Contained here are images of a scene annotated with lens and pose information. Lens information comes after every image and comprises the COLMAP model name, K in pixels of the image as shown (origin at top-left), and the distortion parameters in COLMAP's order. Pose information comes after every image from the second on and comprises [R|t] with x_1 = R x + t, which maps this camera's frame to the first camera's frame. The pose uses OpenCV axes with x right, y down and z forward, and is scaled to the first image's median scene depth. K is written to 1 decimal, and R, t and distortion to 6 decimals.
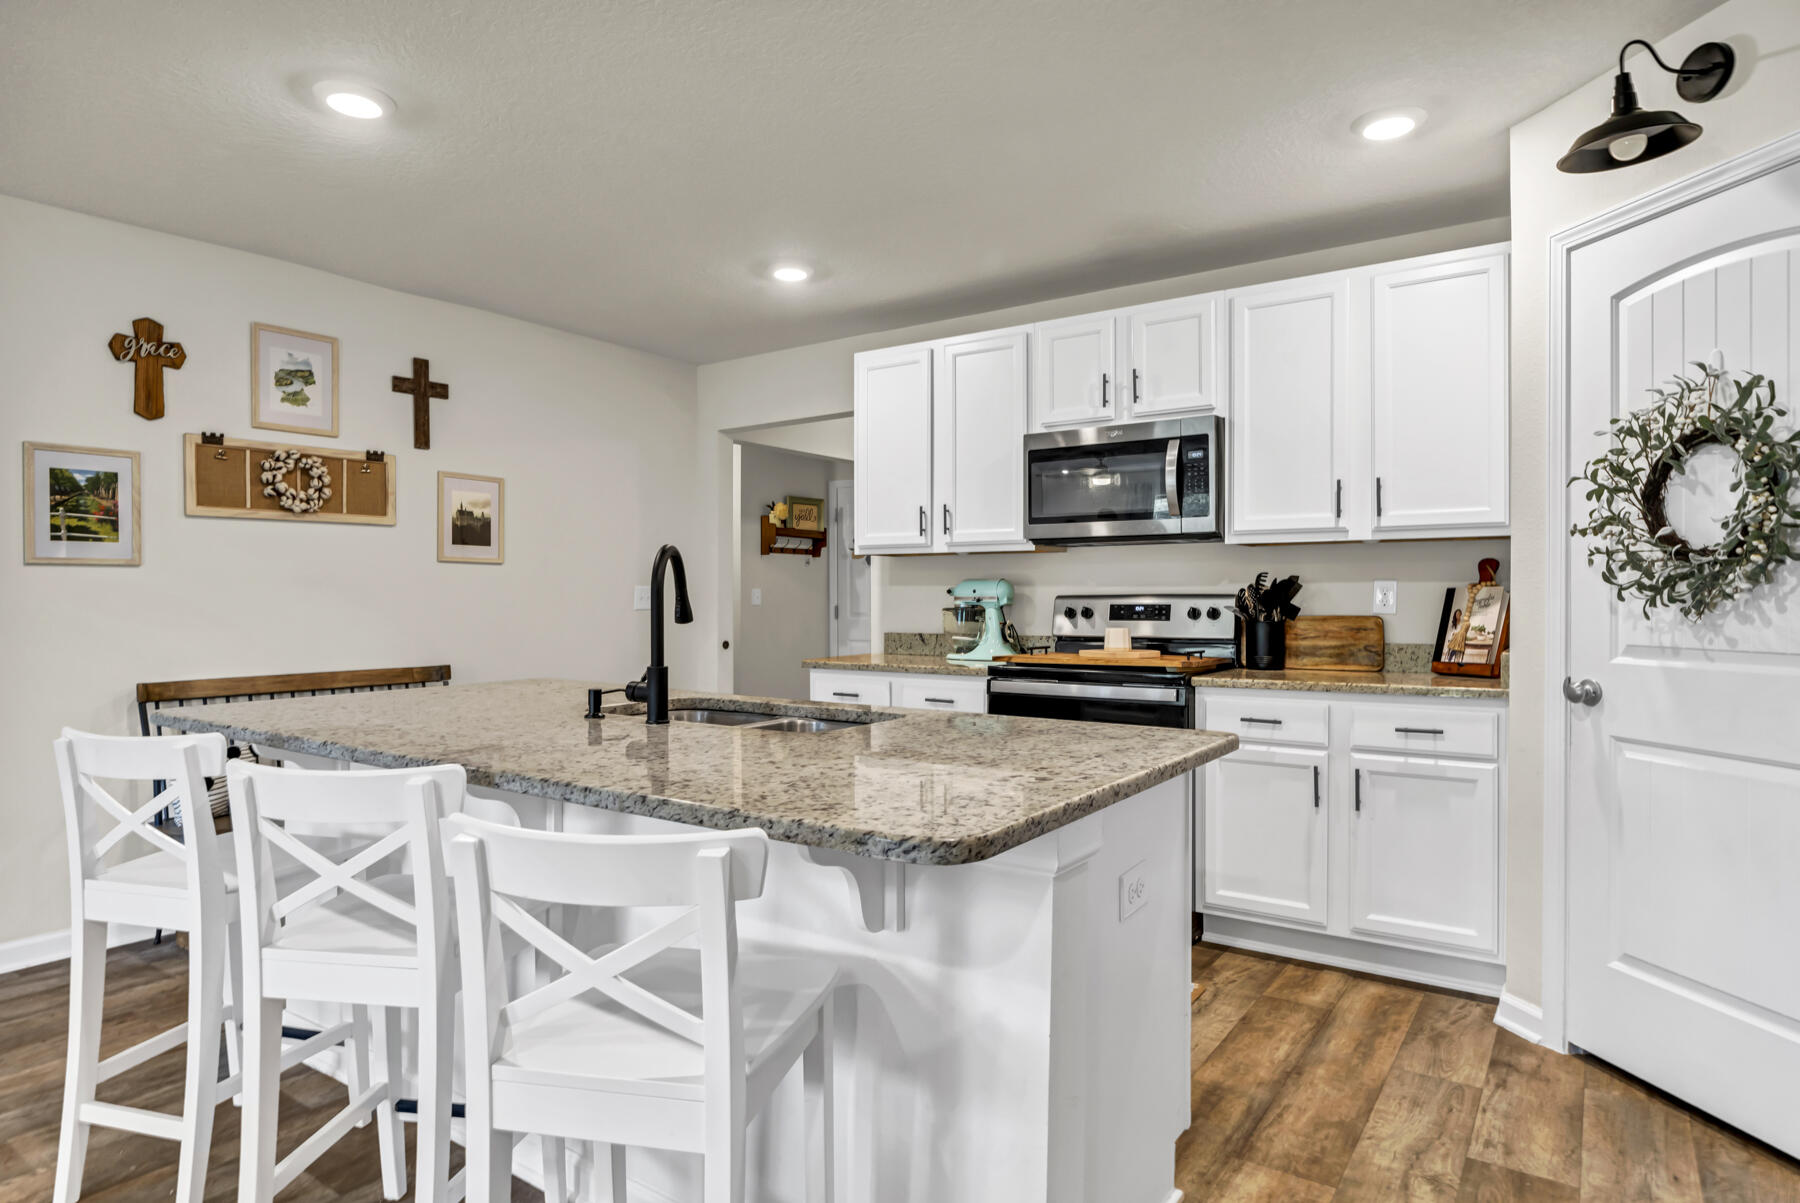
lens RADIAL K [[987.0, 0, 904.5], [0, 987.0, 600.0], [0, 0, 1]] dist [-0.000913, -0.000151]
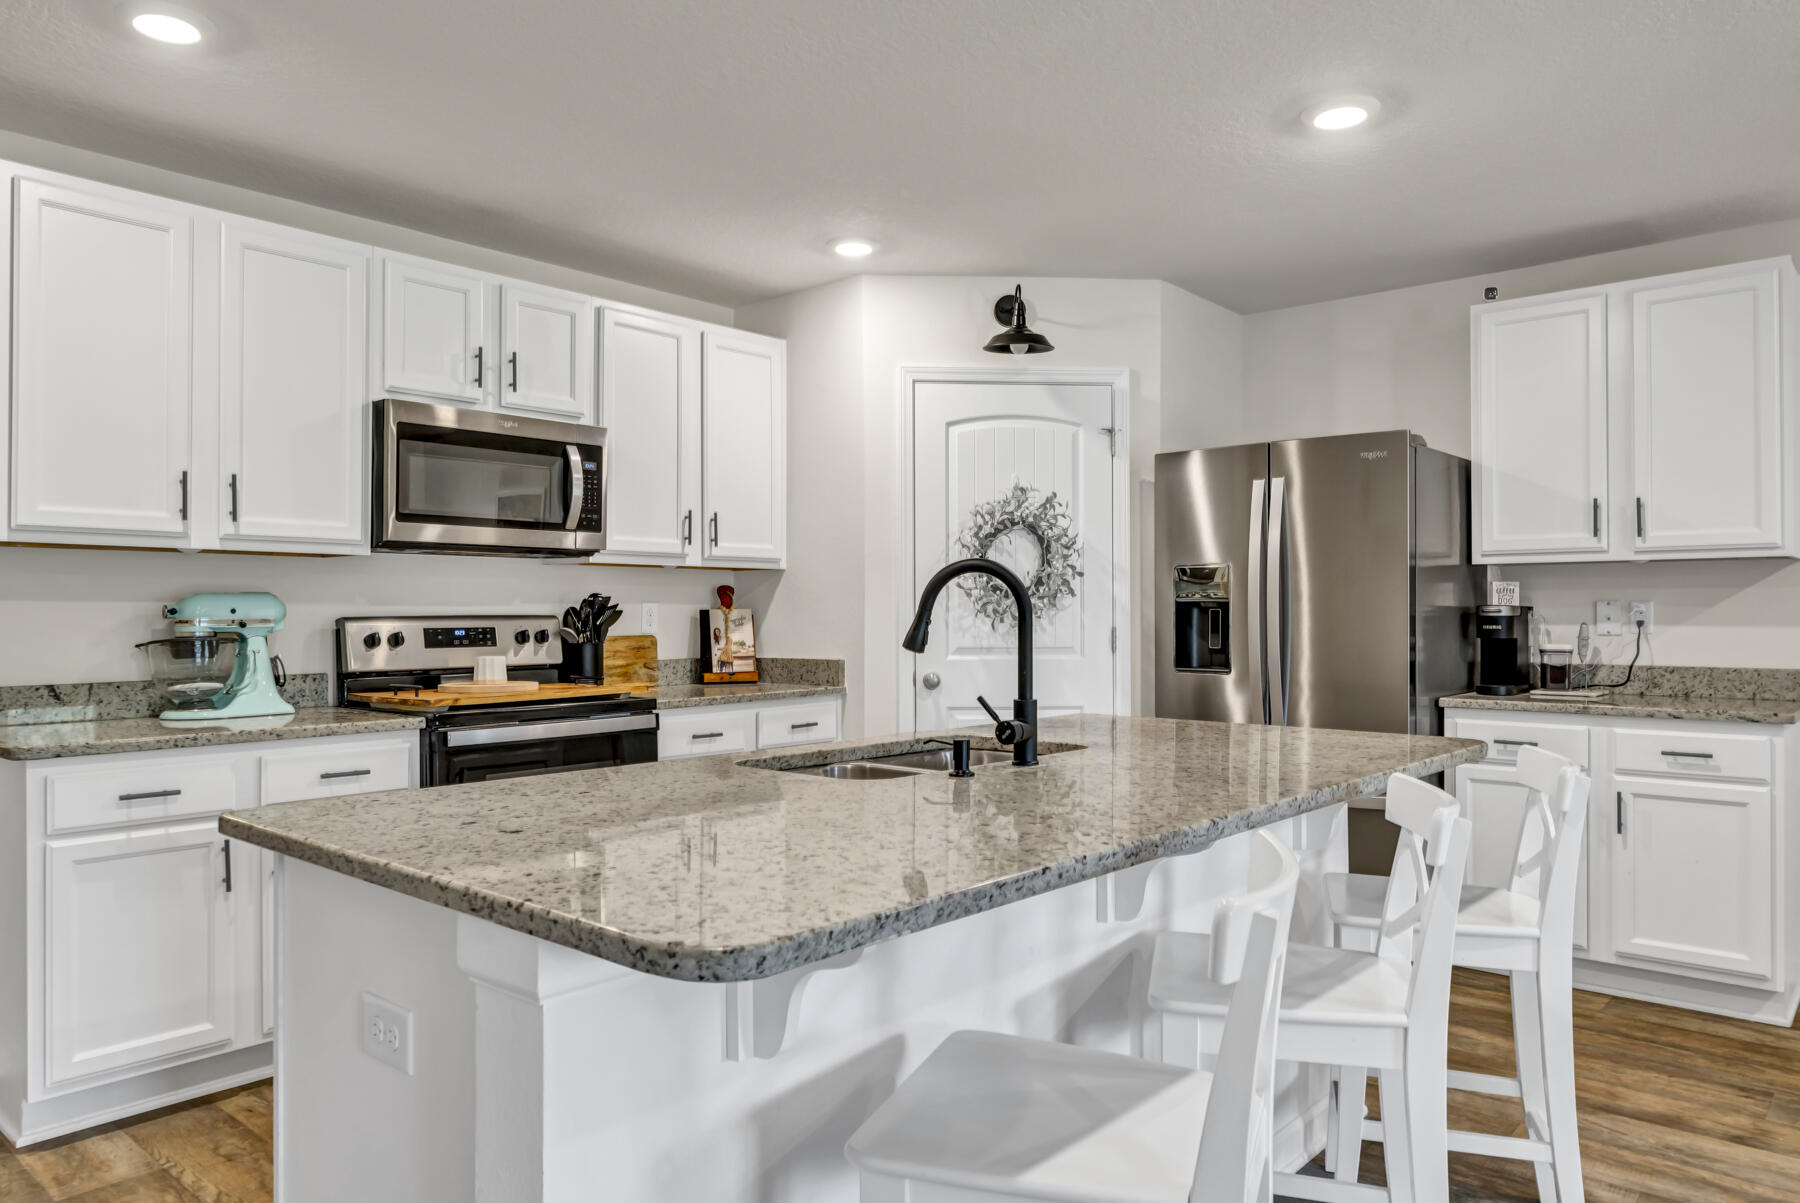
lens RADIAL K [[1204.6, 0, 891.4], [0, 1204.6, 602.3], [0, 0, 1]] dist [0.002173, -0.000323]
pose [[0.137353, 0.008001, 0.990490, -0.750291], [0.004960, 0.999949, -0.008765, -0.006432], [-0.990510, 0.006117, 0.137307, 0.531445]]
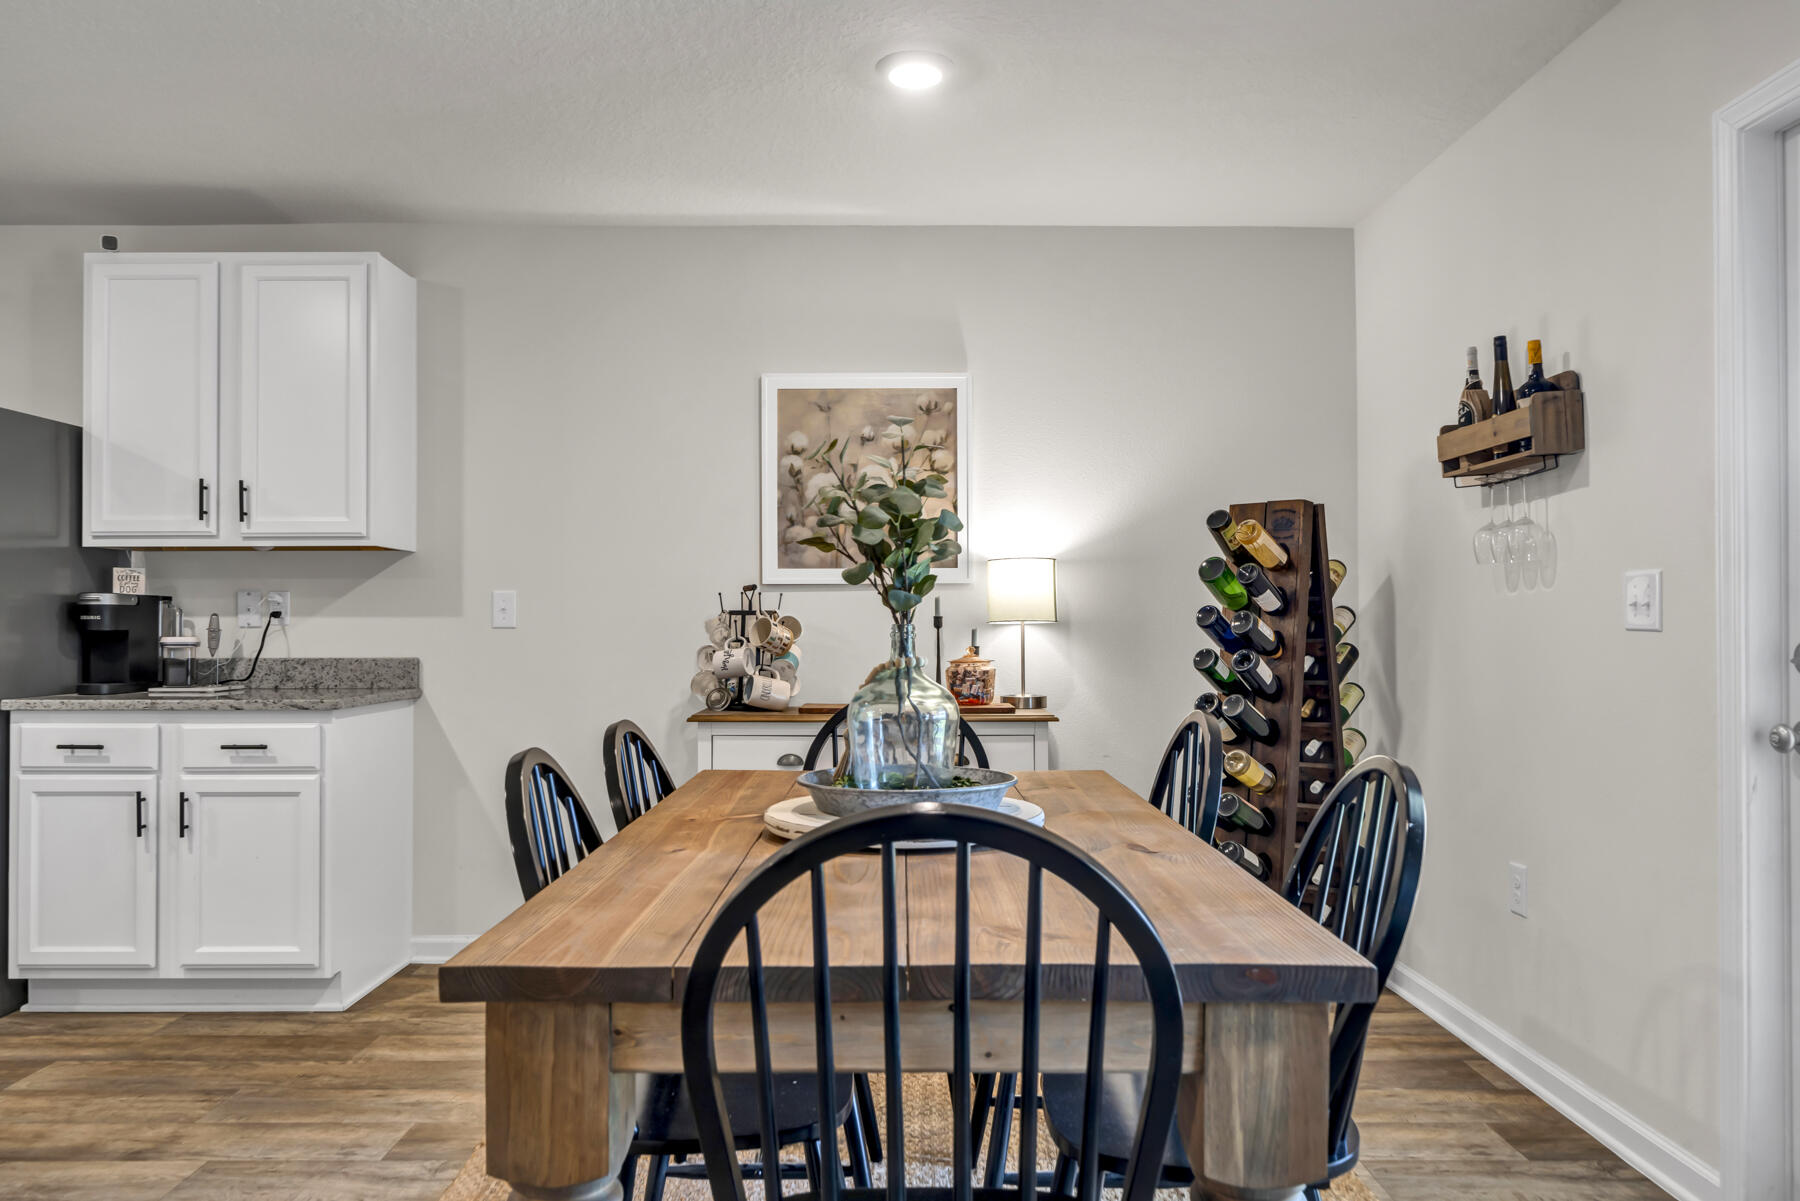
lens RADIAL K [[1258.8, 0, 905.9], [0, 1258.8, 606.7], [0, 0, 1]] dist [0.001255, -0.000136]
pose [[-0.553386, 0.011640, 0.832844, -0.791012], [0.004672, 0.999930, -0.010871, 0.013437], [-0.832912, -0.002125, -0.553402, 0.173508]]
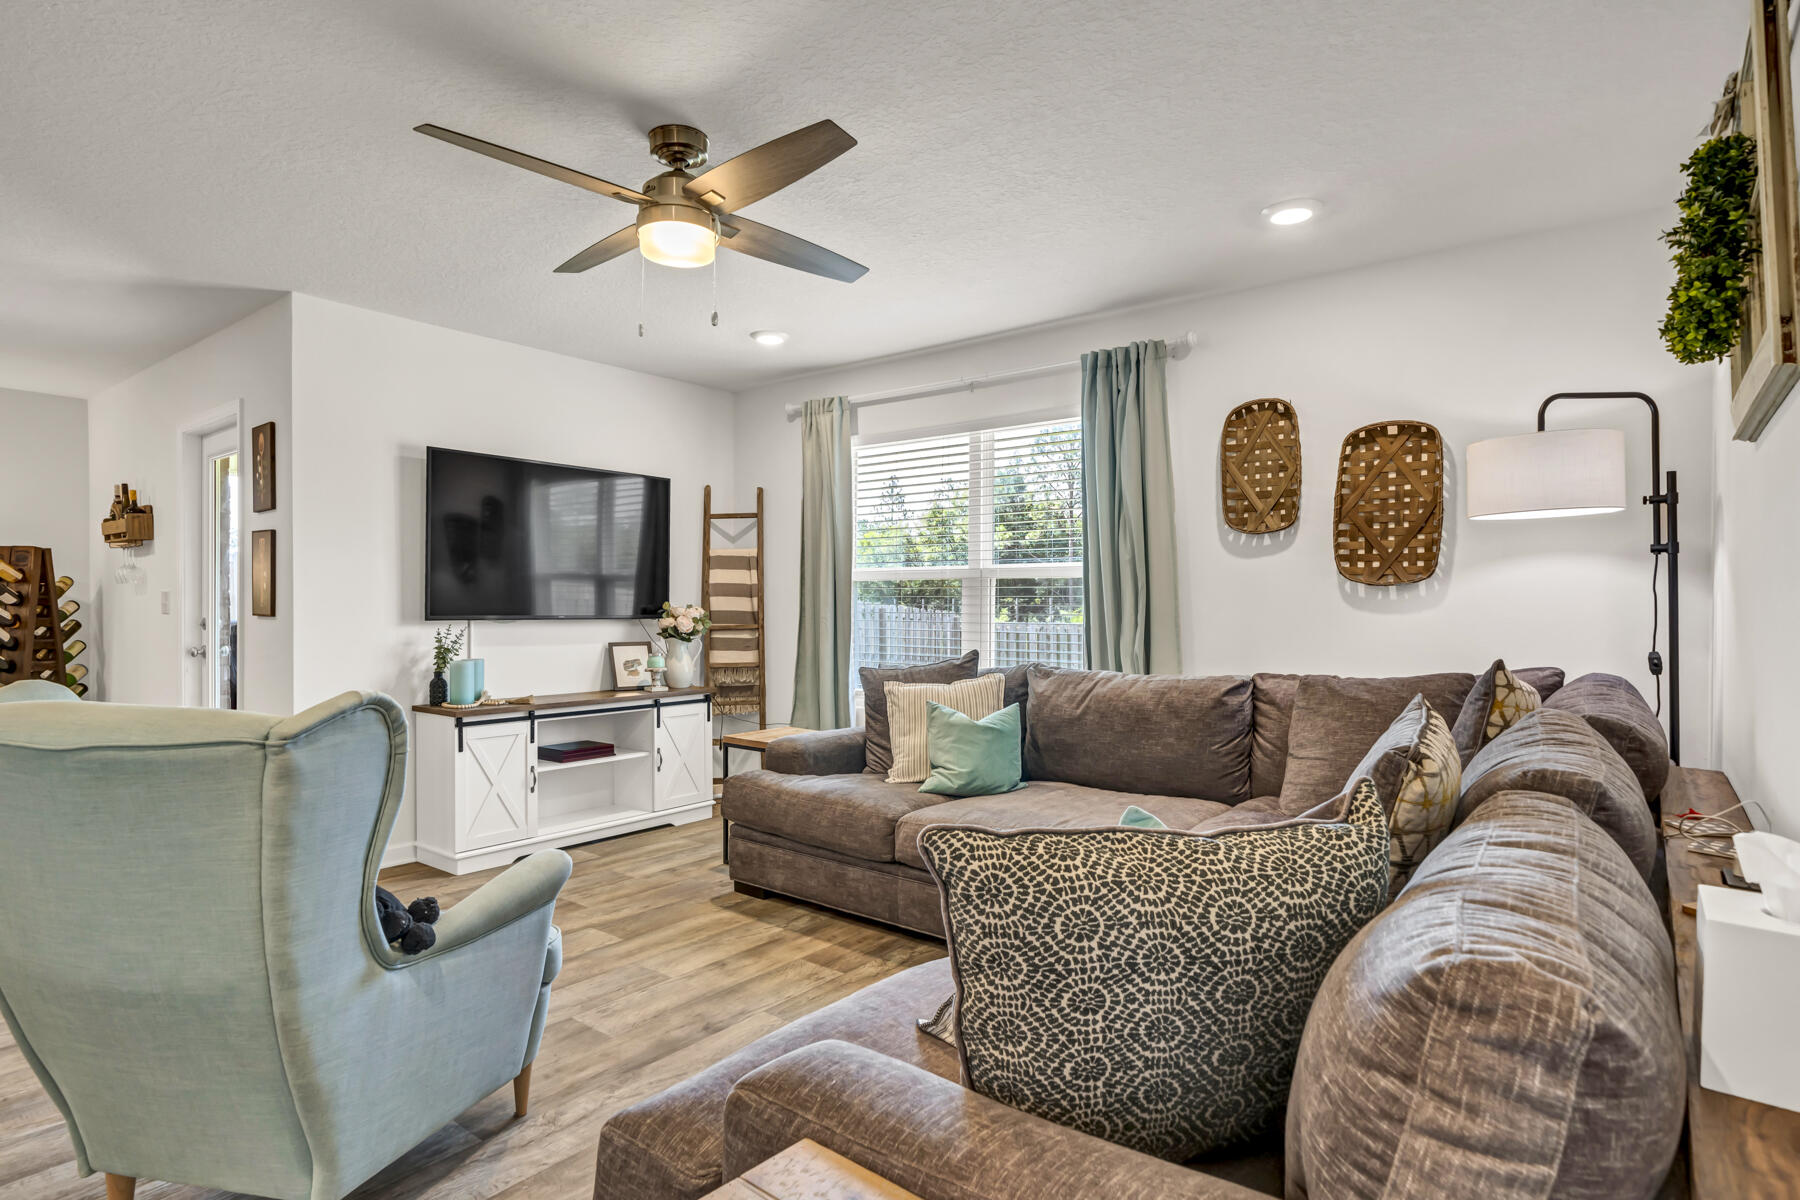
lens RADIAL K [[920.9, 0, 841.3], [0, 920.9, 607.3], [0, 0, 1]] dist [0.001642, 0.000679]
pose [[-0.994177, -0.003003, 0.107717, -1.503658], [-0.001947, 0.999949, 0.009902, -0.002704], [-0.107742, 0.009635, -0.994132, 0.624476]]
